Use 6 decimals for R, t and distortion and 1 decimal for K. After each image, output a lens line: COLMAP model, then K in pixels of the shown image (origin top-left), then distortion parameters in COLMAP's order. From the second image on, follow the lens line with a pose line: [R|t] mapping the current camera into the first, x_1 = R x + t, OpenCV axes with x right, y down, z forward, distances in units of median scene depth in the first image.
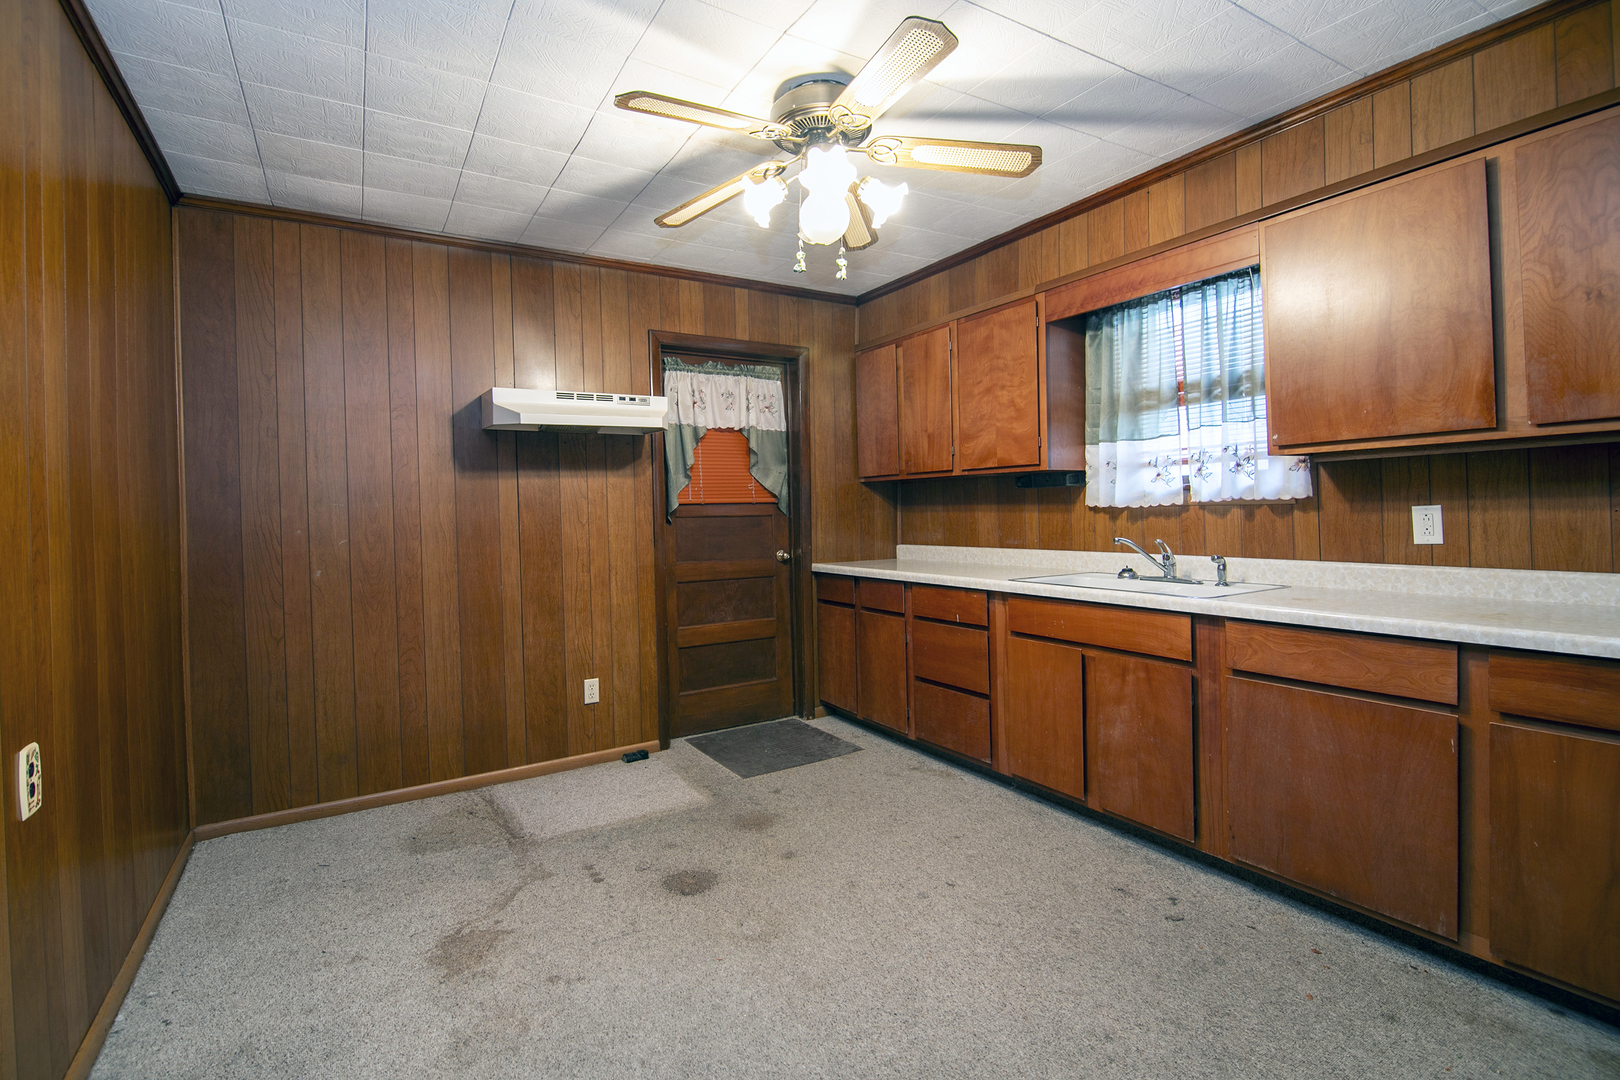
lens RADIAL K [[734.6, 0, 770.2], [0, 734.6, 516.5], [0, 0, 1]] dist [0.013878, 0.001546]
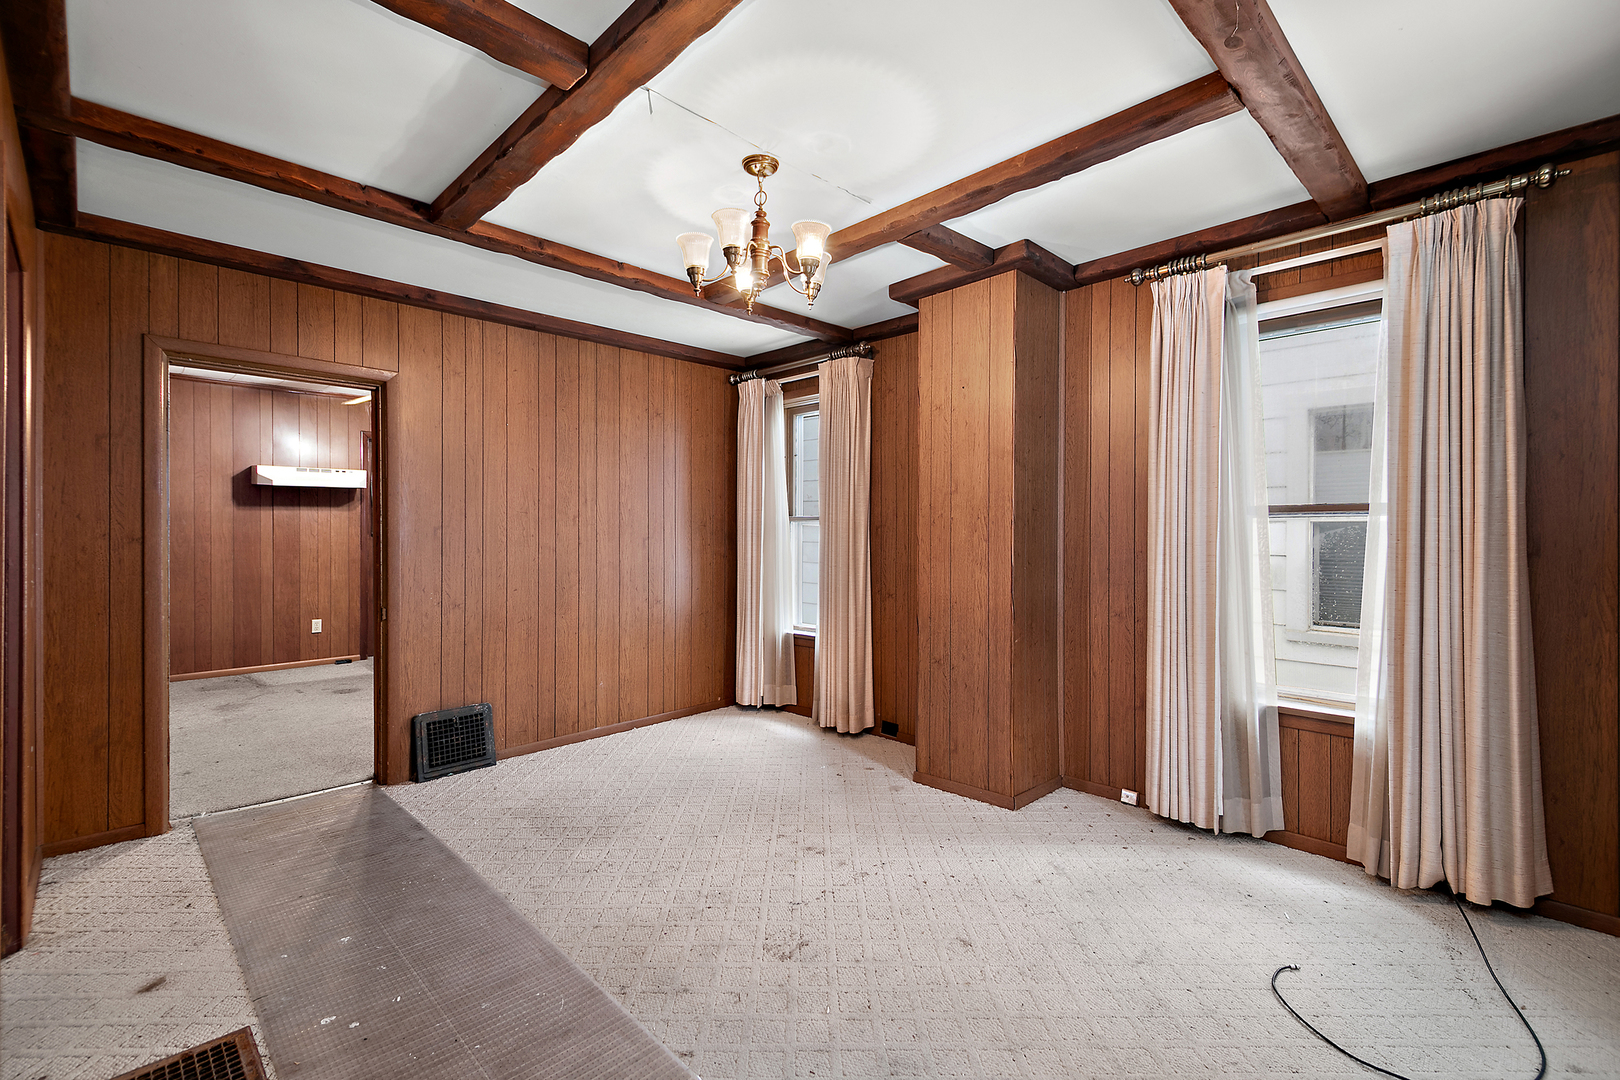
lens RADIAL K [[734.6, 0, 814.4], [0, 734.6, 528.3], [0, 0, 1]] dist [0.013878, 0.001546]
pose [[0.968014, 0.025098, 0.249639, 0.525709], [-0.021617, 0.999627, -0.016675, -0.005327], [-0.249965, 0.010746, 0.968195, -1.177868]]
